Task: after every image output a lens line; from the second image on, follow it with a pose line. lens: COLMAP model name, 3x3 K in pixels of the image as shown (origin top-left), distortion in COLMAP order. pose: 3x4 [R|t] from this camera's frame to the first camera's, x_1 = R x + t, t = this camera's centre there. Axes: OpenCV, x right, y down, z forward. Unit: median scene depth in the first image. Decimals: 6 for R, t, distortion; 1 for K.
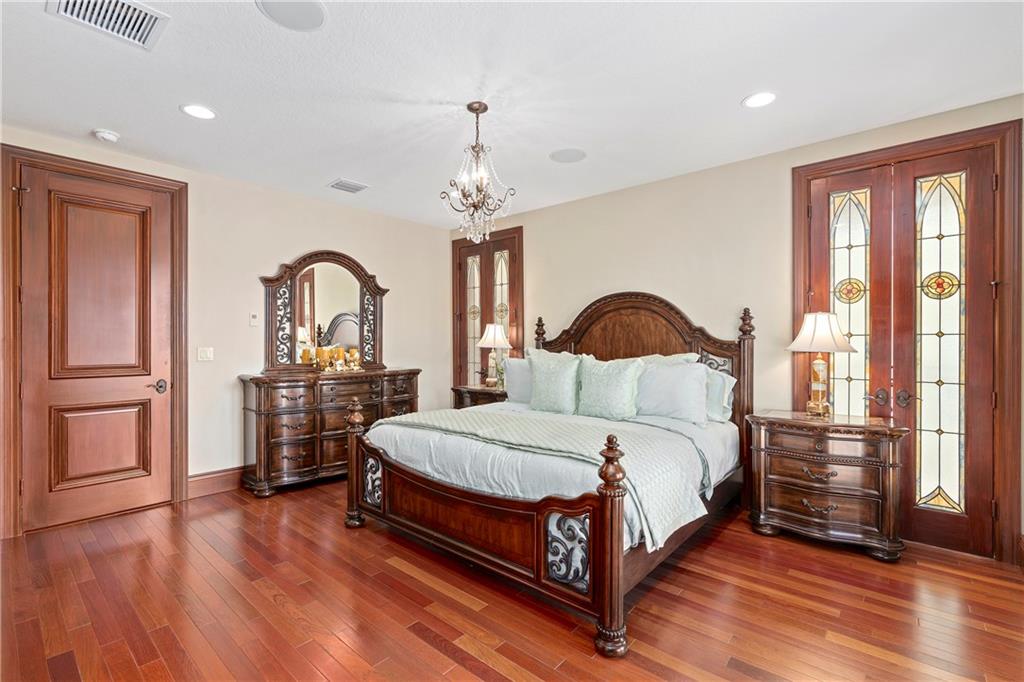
lens RADIAL K [[459.7, 0, 512.0], [0, 459.7, 341.0], [0, 0, 1]] dist [-0.000530, -0.000162]
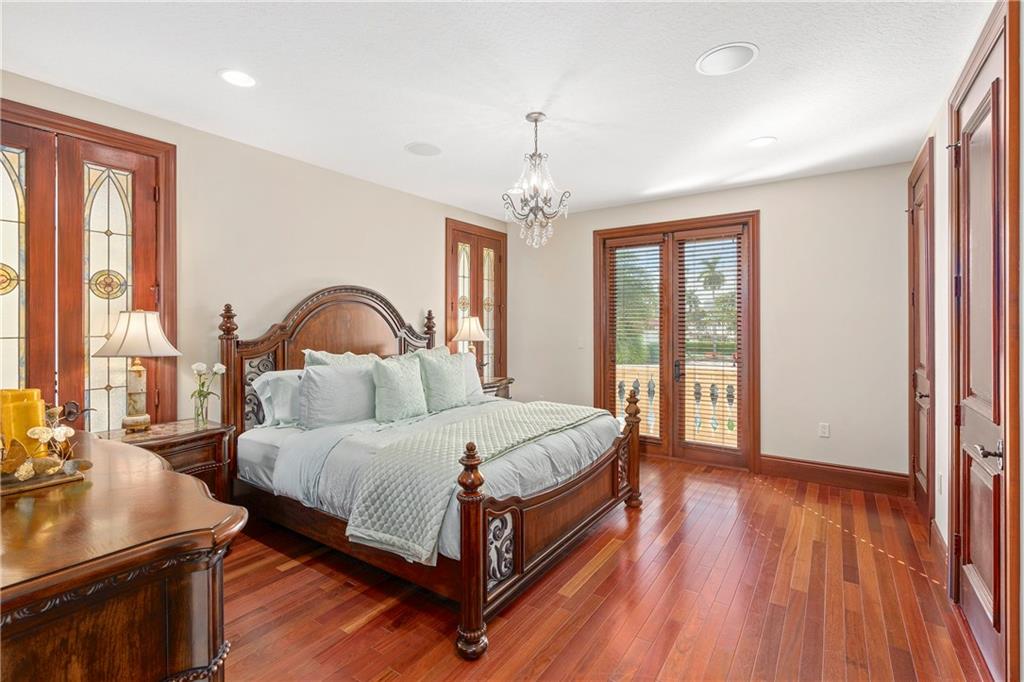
lens RADIAL K [[469.9, 0, 512.6], [0, 469.9, 321.2], [0, 0, 1]] dist [-0.000759, -0.000105]
pose [[-0.117091, 0.005847, 0.993104, -0.917047], [0.003620, 0.999979, -0.005461, -0.032465], [-0.993115, 0.002956, -0.117110, 0.964289]]
